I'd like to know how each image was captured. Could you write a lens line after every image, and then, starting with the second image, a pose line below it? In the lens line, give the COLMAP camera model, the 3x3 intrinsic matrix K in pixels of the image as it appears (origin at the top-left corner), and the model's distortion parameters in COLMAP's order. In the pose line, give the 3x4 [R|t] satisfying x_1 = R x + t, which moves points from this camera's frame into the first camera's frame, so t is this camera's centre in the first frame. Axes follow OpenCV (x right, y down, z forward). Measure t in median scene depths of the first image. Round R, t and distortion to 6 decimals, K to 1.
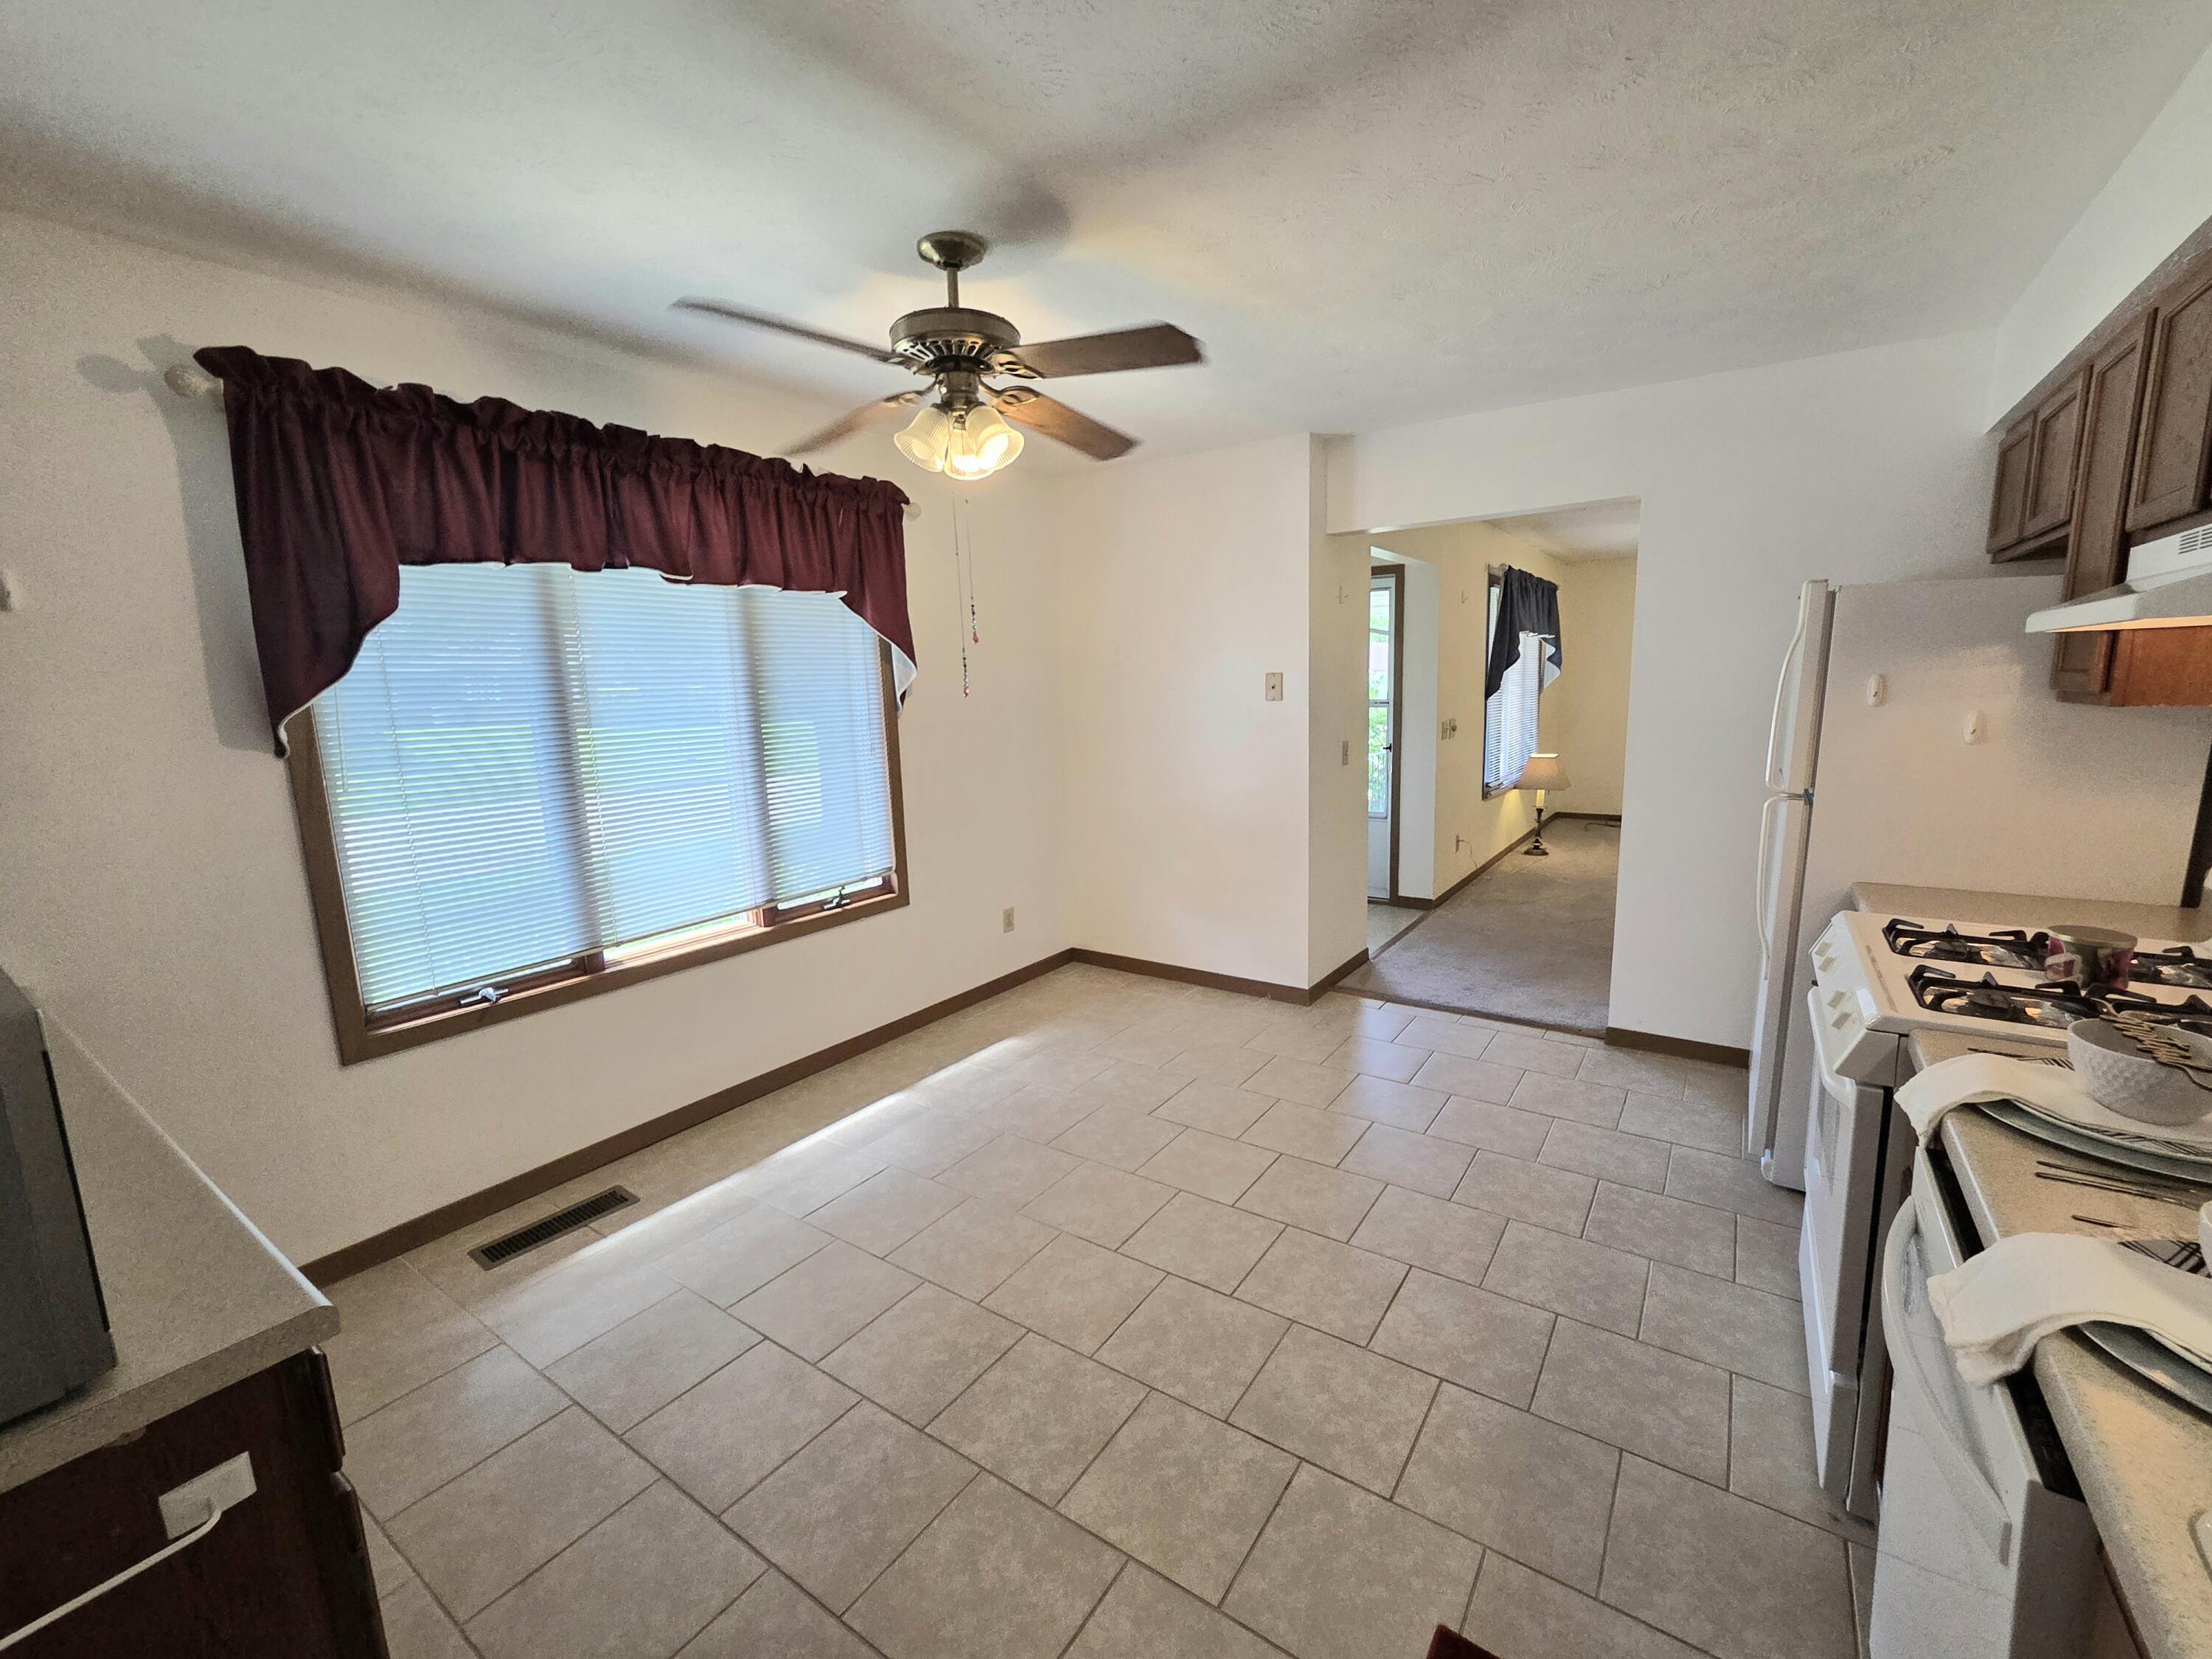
lens RADIAL K [[904.0, 0, 1127.0], [0, 904.0, 830.0], [0, 0, 1]] dist [-0.003447, 0.001880]
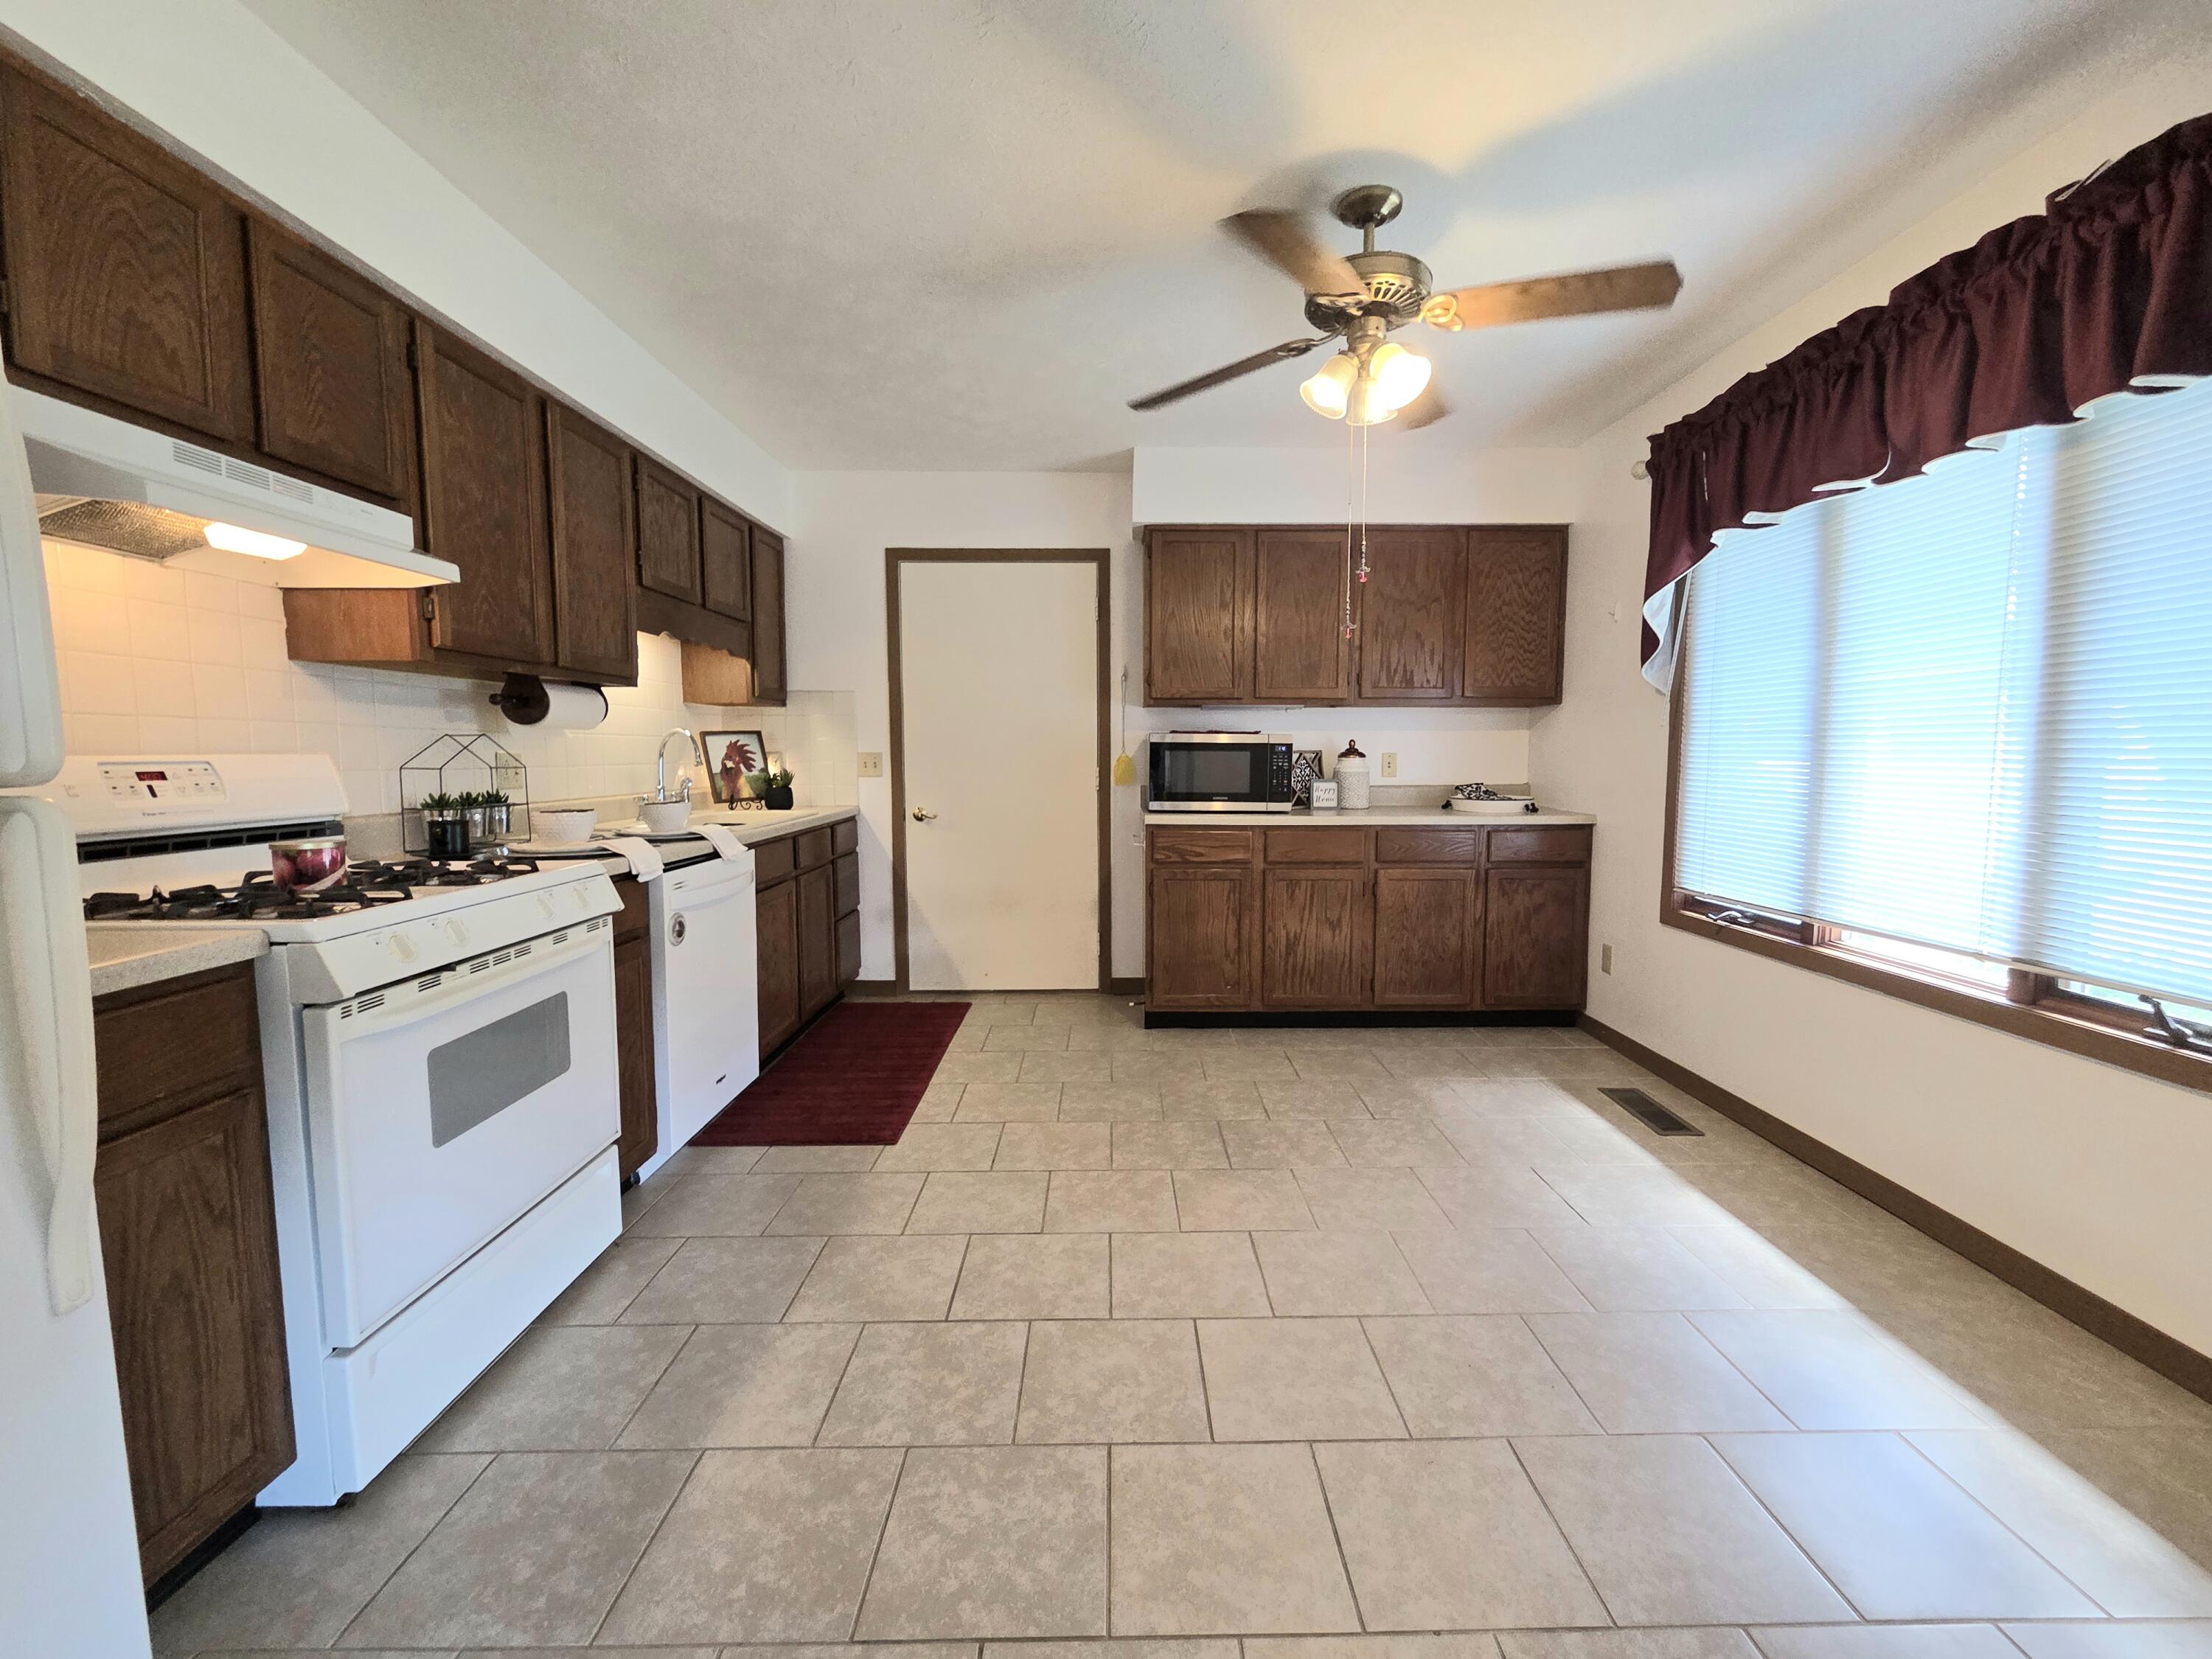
lens RADIAL K [[904.0, 0, 1128.0], [0, 904.0, 829.0], [0, 0, 1]] dist [-0.003447, 0.001880]
pose [[-0.815087, 0.076003, -0.574332, 0.600629], [-0.071599, 0.970542, 0.230046, -0.141904], [0.574898, 0.228629, -0.785634, 1.593662]]
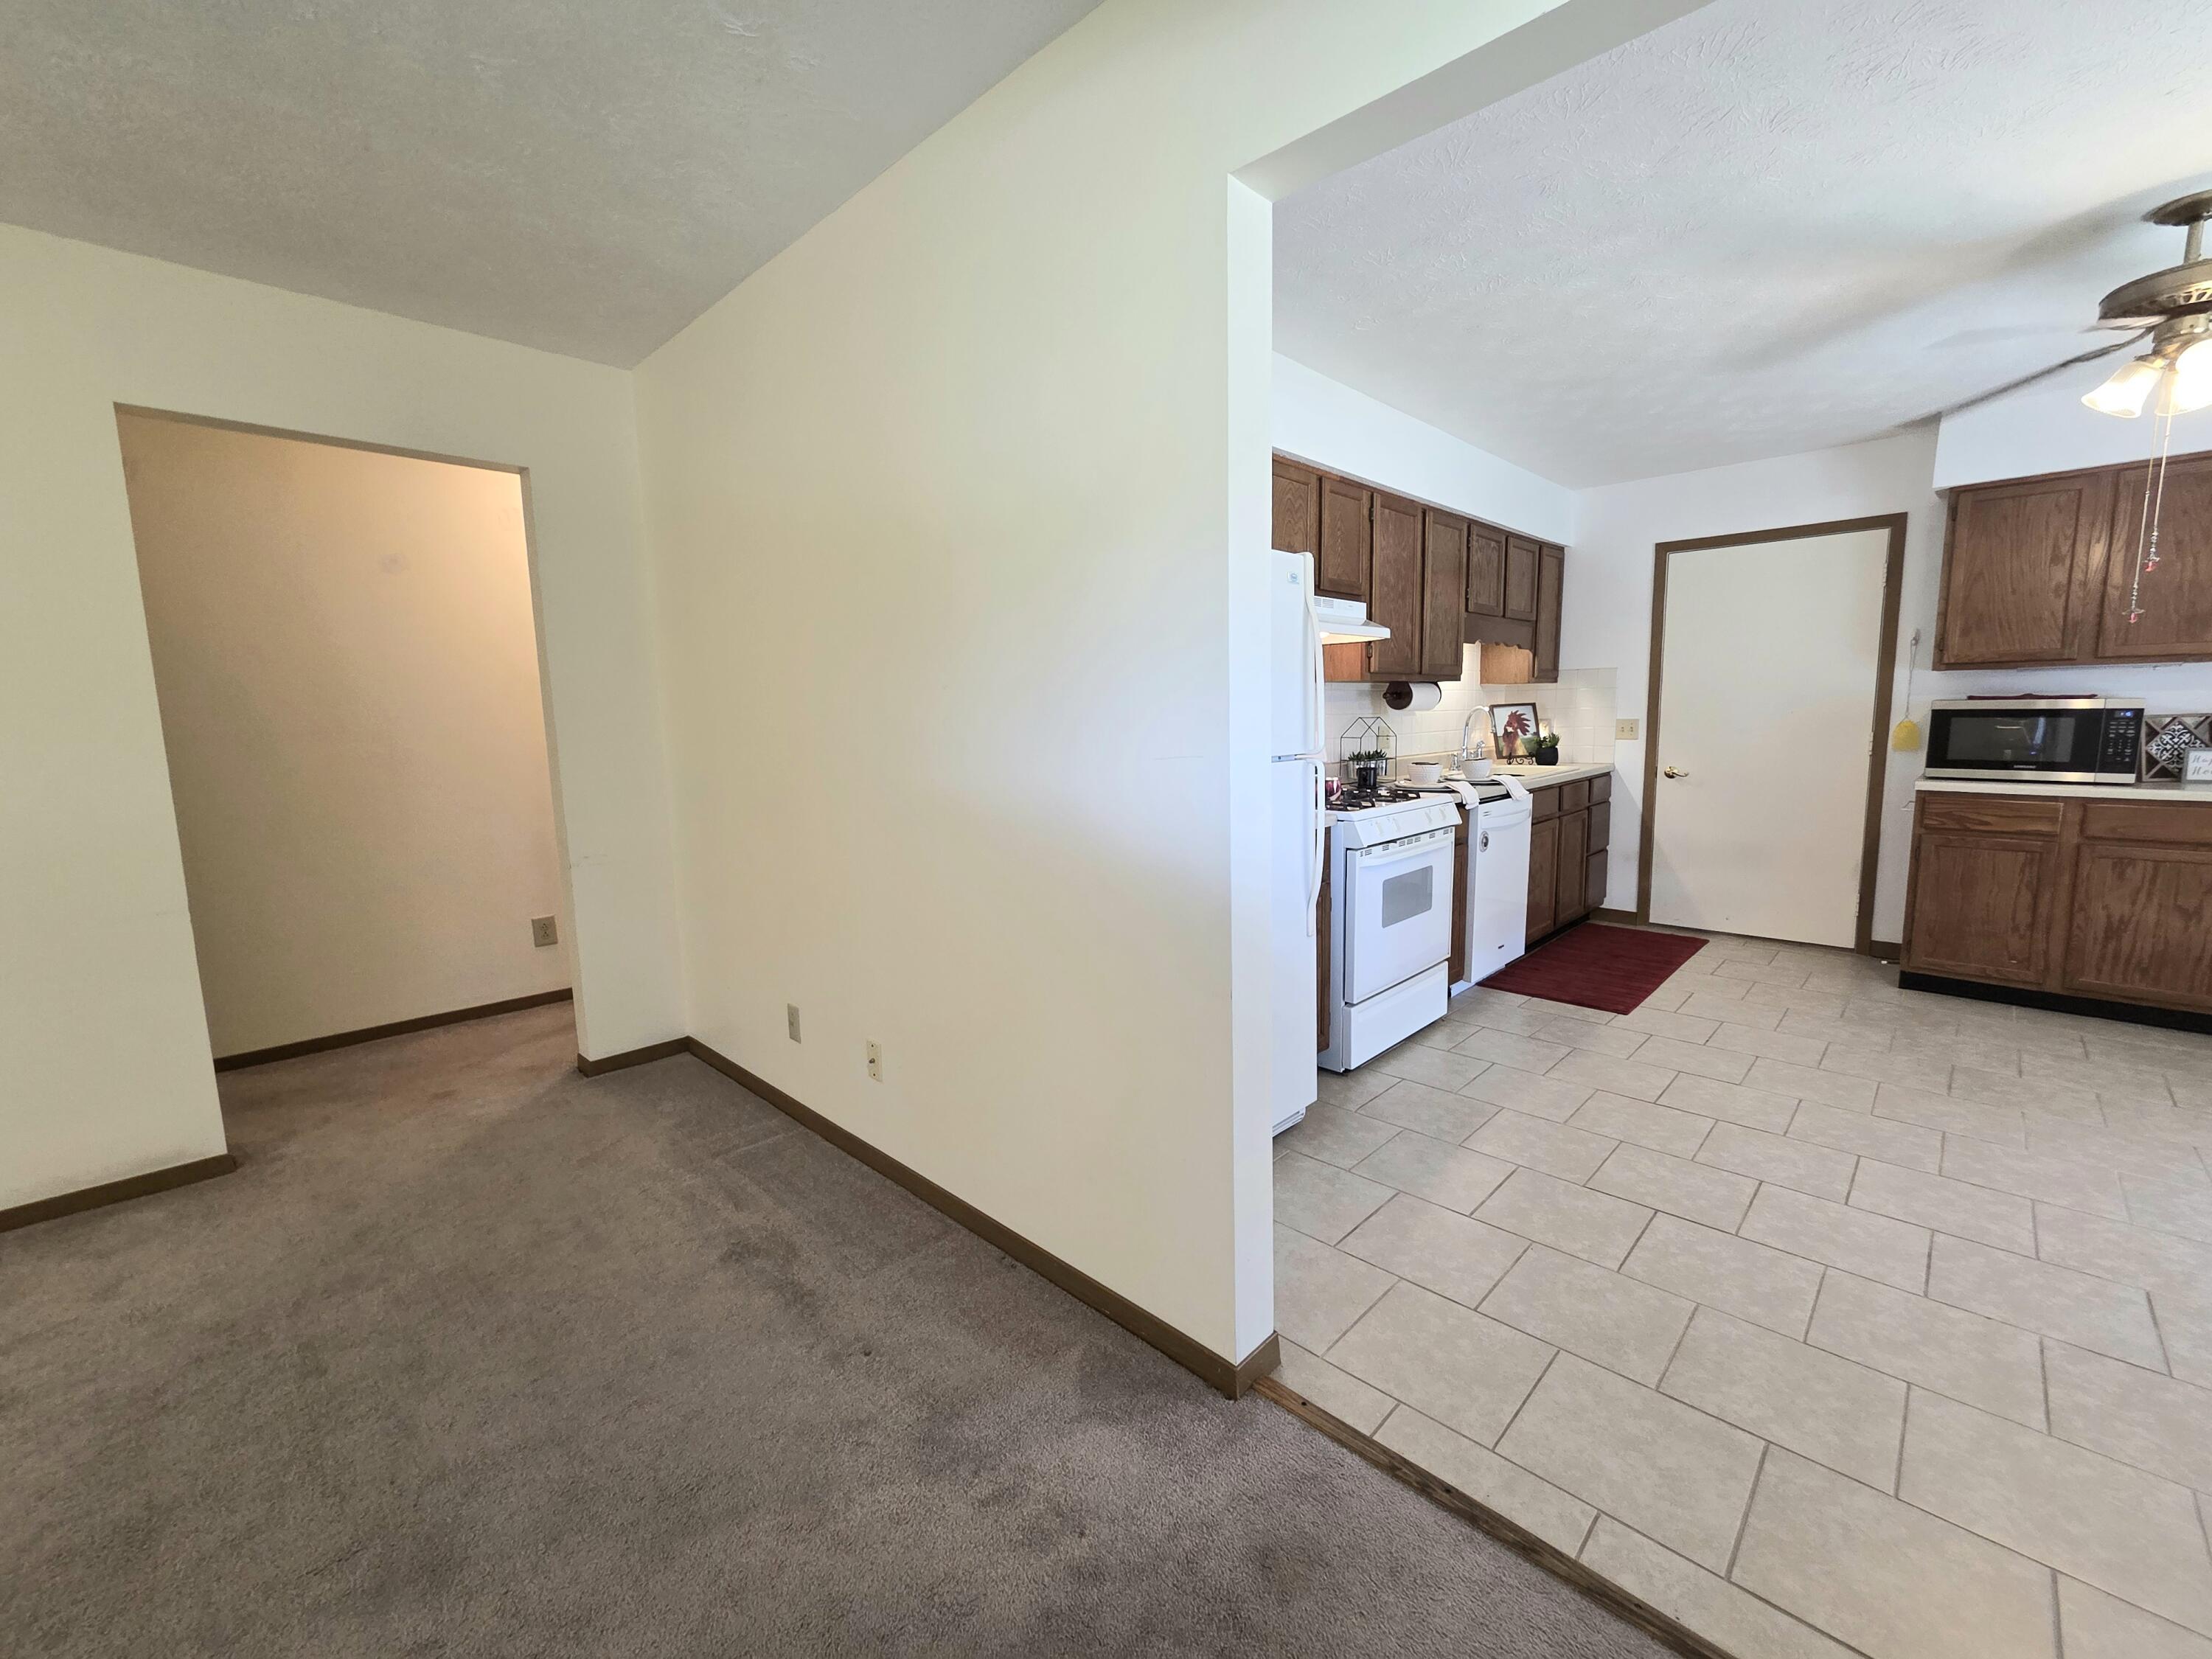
lens RADIAL K [[904.0, 0, 1127.6], [0, 904.0, 827.2], [0, 0, 1]] dist [-0.003447, 0.001880]
pose [[-0.986133, 0.024954, 0.164071, 0.801100], [0.070978, 0.957066, 0.281046, -0.280997], [-0.150014, 0.288795, -0.945565, 2.132588]]
